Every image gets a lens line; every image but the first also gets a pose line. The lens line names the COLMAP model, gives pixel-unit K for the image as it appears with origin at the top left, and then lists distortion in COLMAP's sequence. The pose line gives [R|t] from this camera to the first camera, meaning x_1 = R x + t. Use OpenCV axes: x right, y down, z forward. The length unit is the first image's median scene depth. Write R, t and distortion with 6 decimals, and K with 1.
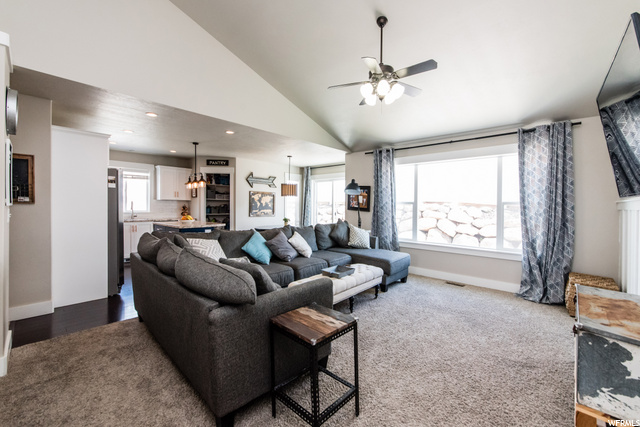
lens RADIAL K [[262.9, 0, 335.9], [0, 262.9, 206.6], [0, 0, 1]] dist [-0.002257, 0.000143]
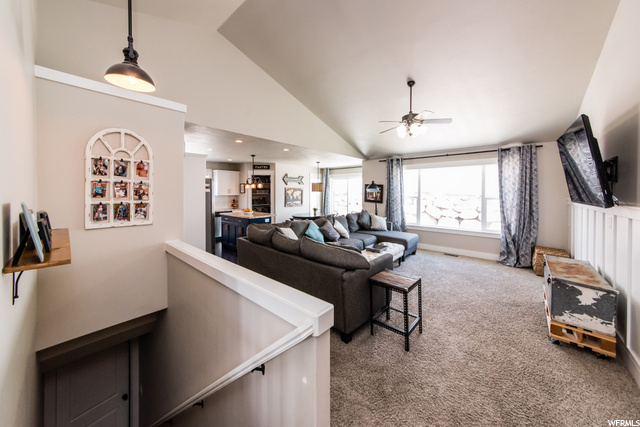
lens RADIAL K [[216.0, 0, 327.4], [0, 216.0, 195.5], [0, 0, 1]] dist [-0.000047, -0.000071]
pose [[0.999808, -0.019339, -0.003296, -0.186515], [0.019383, 0.999714, 0.013984, -0.051713], [0.003024, -0.014045, 0.999897, -0.150555]]
